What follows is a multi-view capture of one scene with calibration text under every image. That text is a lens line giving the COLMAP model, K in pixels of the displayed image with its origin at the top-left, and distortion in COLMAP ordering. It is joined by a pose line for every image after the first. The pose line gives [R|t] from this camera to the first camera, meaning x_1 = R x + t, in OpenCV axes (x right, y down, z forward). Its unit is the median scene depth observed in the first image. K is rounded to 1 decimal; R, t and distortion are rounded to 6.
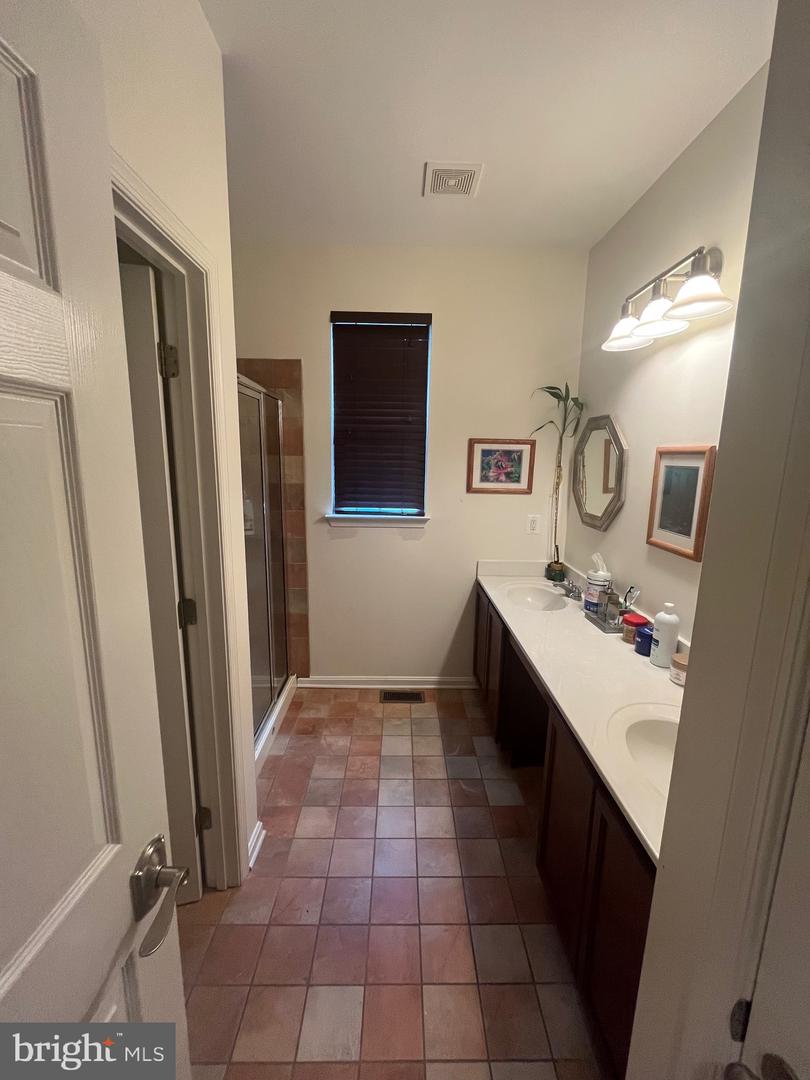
lens RADIAL K [[436.6, 0, 406.7], [0, 436.6, 537.7], [0, 0, 1]] dist [-0.001886, -0.000605]
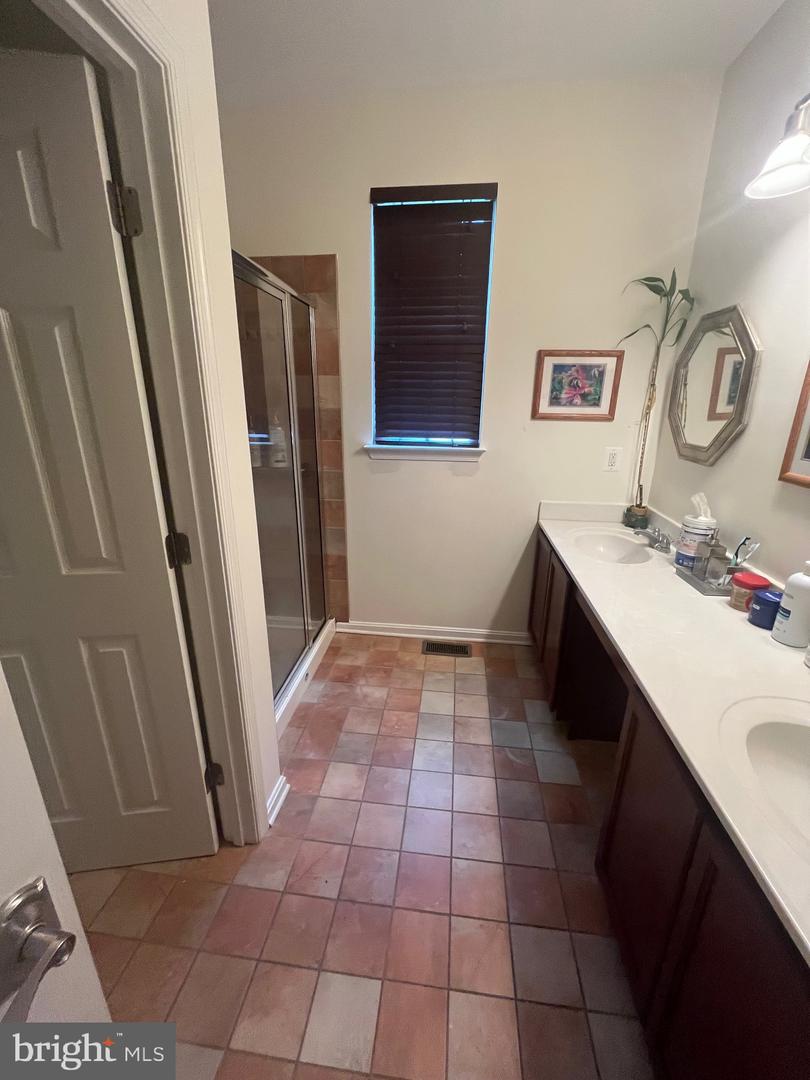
lens RADIAL K [[436.6, 0, 406.3], [0, 436.6, 535.4], [0, 0, 1]] dist [-0.001886, -0.000605]
pose [[0.991177, 0.033655, -0.128202, 0.018340], [-0.017761, 0.992227, 0.123164, 0.021640], [0.131351, -0.119800, 0.984071, 0.147189]]
